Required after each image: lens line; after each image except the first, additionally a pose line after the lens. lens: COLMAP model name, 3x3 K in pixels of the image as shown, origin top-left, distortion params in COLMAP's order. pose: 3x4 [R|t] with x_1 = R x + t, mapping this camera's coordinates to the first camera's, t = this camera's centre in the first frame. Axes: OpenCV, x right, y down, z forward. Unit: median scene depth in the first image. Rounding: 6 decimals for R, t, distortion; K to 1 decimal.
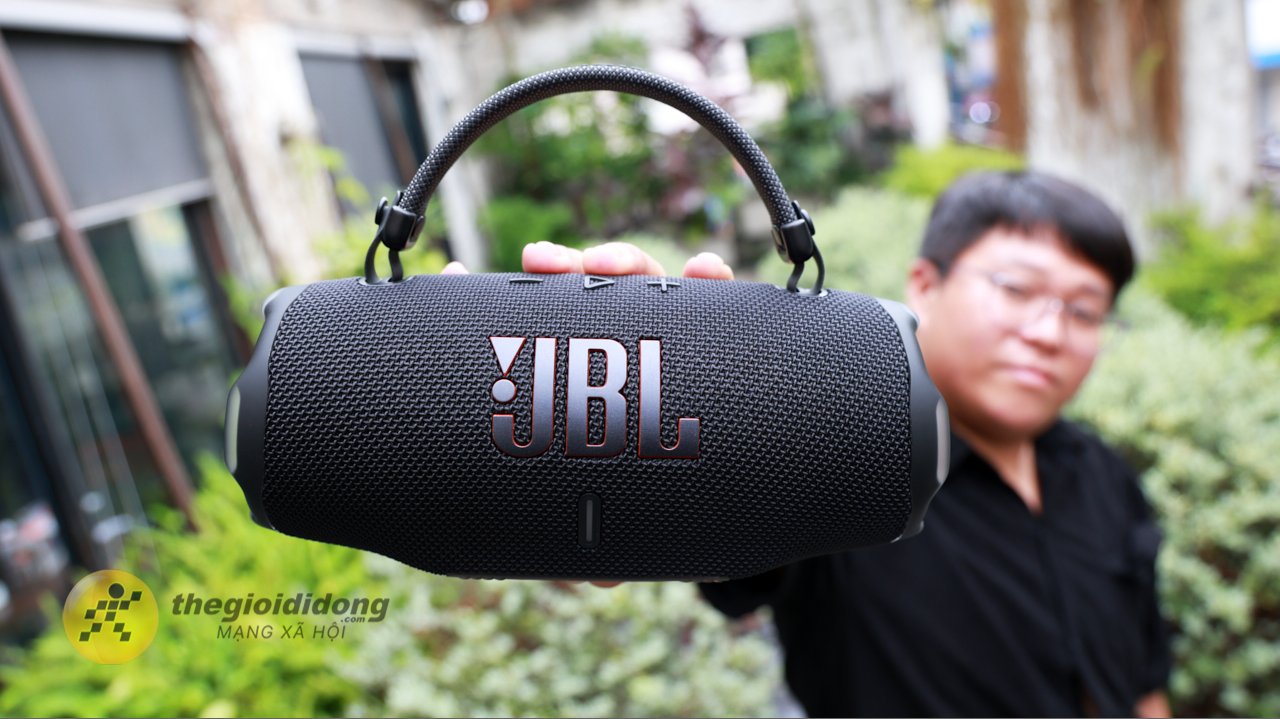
lens RADIAL K [[1737.7, 0, 637.7], [0, 1737.7, 359.3], [0, 0, 1]] dist [-0.030861, 0.000000]
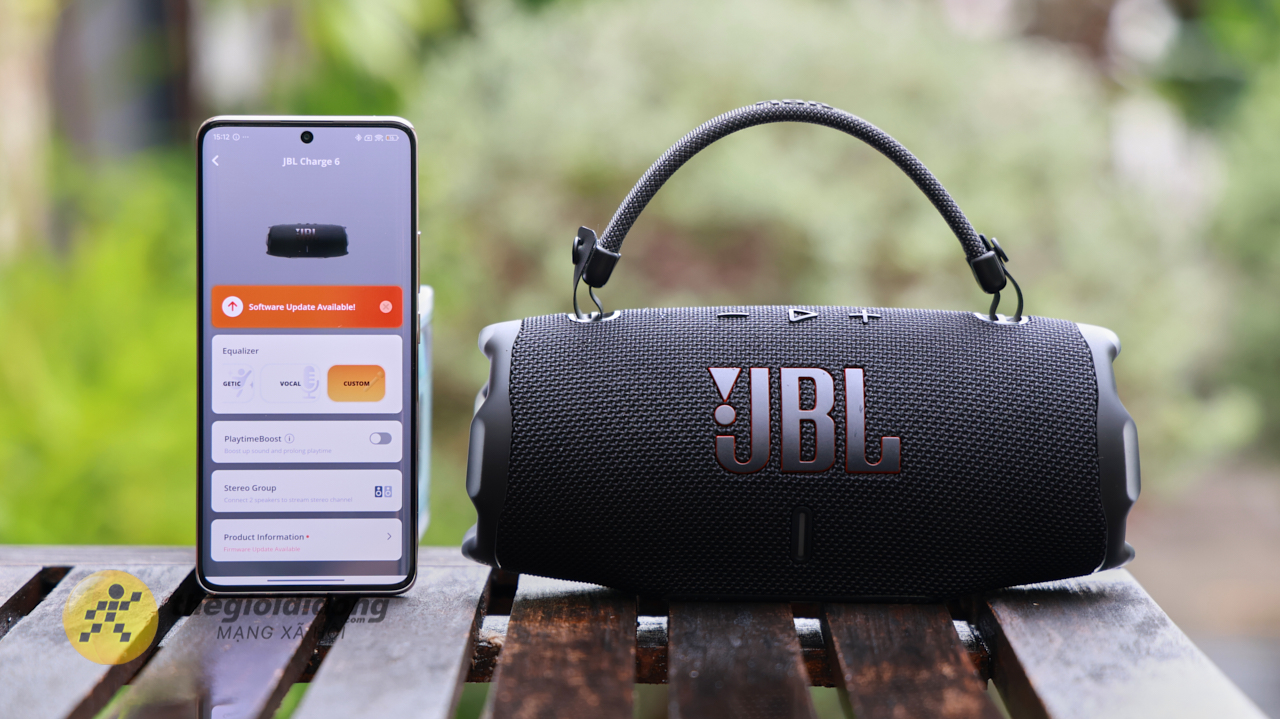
lens RADIAL K [[3797.2, 0, 640.4], [0, 3797.2, 356.3], [0, 0, 1]] dist [0.227982, 0.000000]
pose [[0.999108, -0.018694, -0.037858, -0.037370], [0.017773, 0.999542, -0.024498, 0.038669], [0.038299, 0.023804, 0.998983, -1.431246]]
